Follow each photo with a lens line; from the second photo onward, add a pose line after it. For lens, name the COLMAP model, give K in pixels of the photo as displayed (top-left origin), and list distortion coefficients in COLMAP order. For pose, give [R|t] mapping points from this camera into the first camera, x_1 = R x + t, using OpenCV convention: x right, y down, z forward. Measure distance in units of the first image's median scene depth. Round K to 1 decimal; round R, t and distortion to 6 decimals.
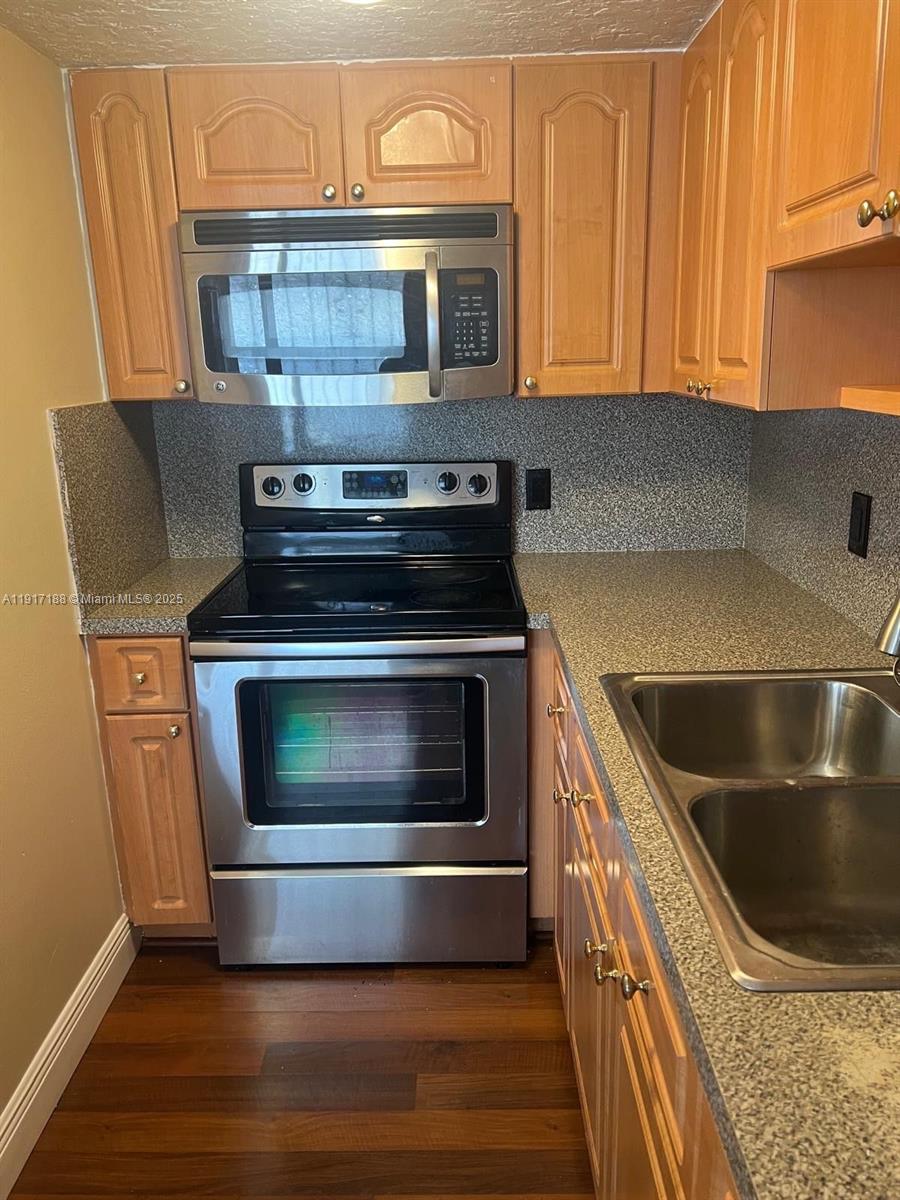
lens RADIAL K [[926.2, 0, 443.6], [0, 926.2, 609.7], [0, 0, 1]] dist [0.067351, -0.069187]
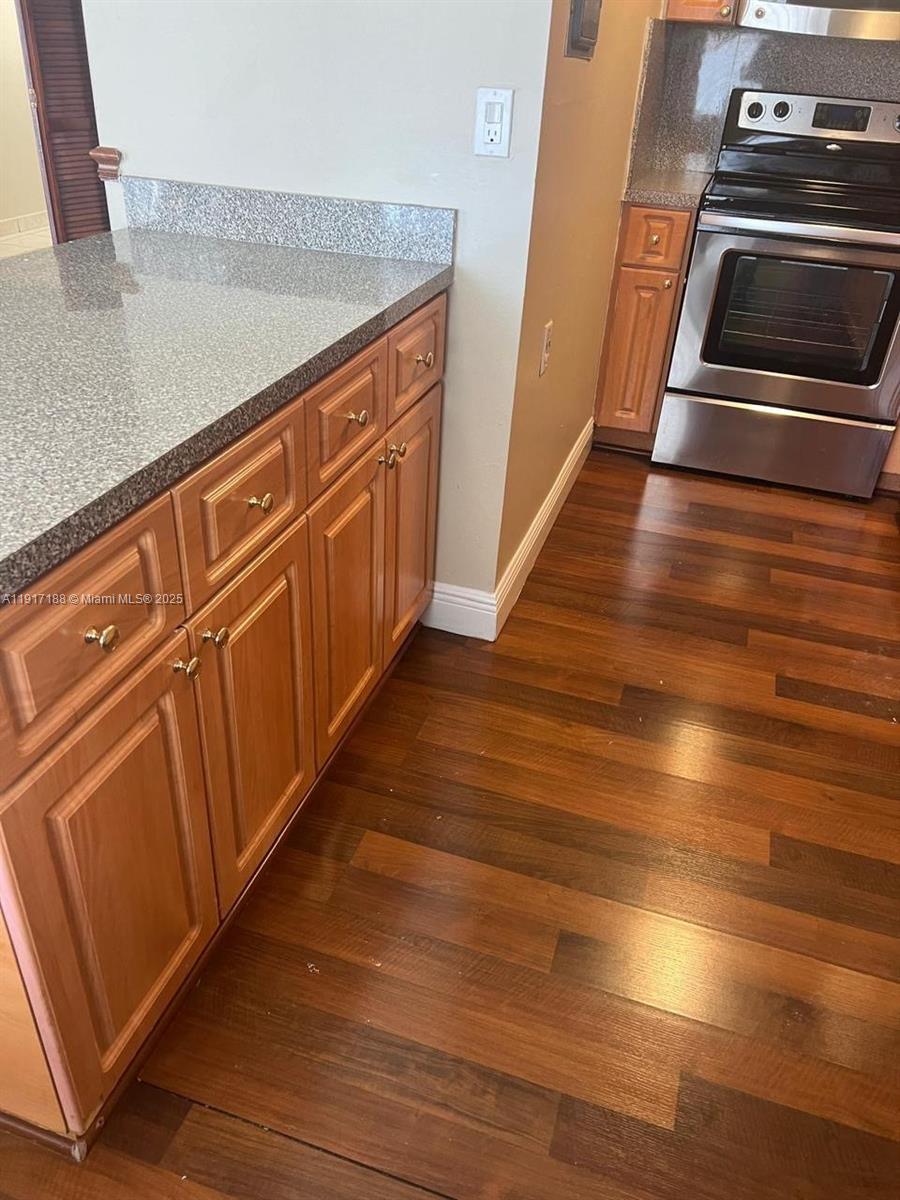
lens RADIAL K [[926.2, 0, 443.6], [0, 926.2, 609.7], [0, 0, 1]] dist [0.067351, -0.069187]
pose [[0.954746, 0.217448, -0.202921, -0.214805], [-0.151817, 0.942986, 0.296192, 0.226855], [0.255758, -0.251982, 0.933324, -0.554951]]
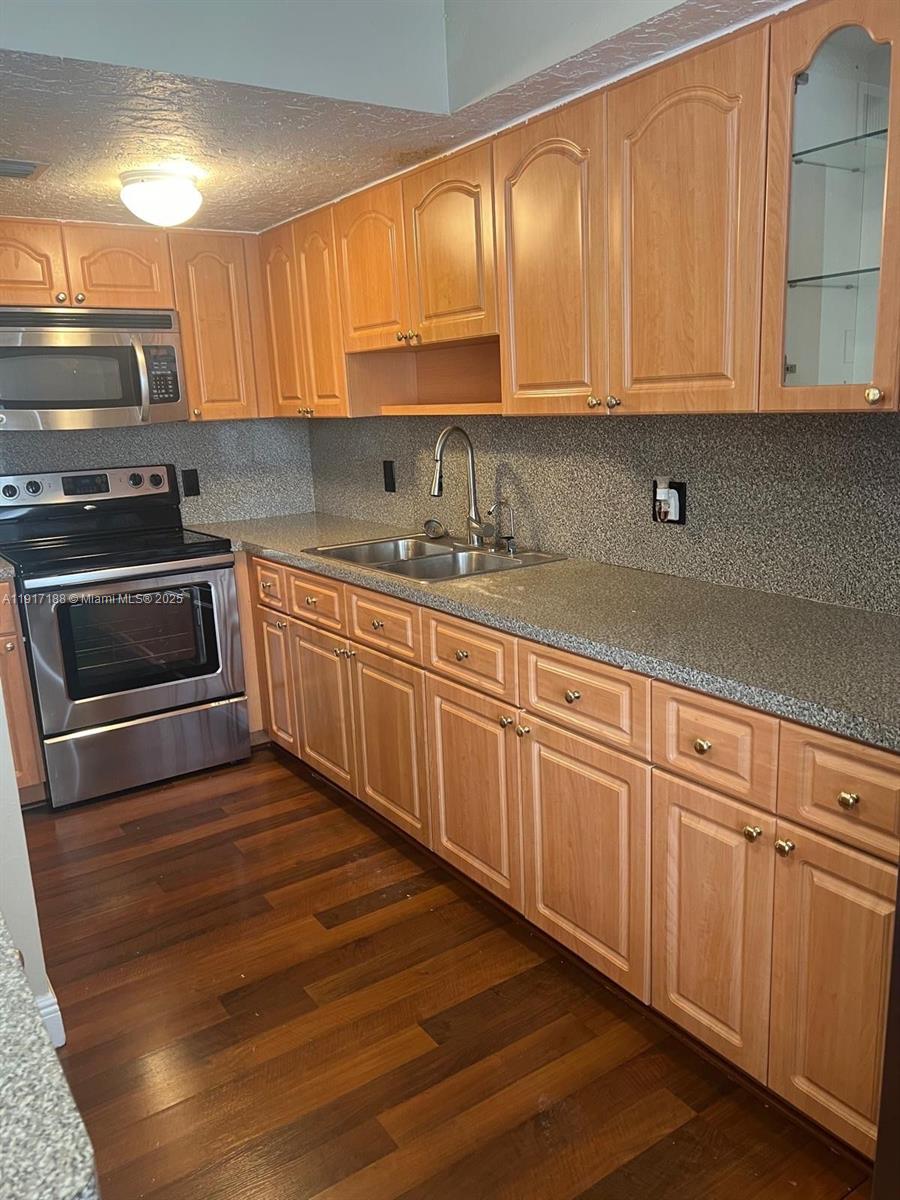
lens RADIAL K [[908.6, 0, 473.8], [0, 908.6, 609.5], [0, 0, 1]] dist [0.011671, -0.005458]
pose [[0.810878, -0.141811, 0.567774, -0.500098], [0.174145, 0.984716, -0.002759, 0.203386], [-0.558705, 0.101113, 0.823180, -0.612148]]
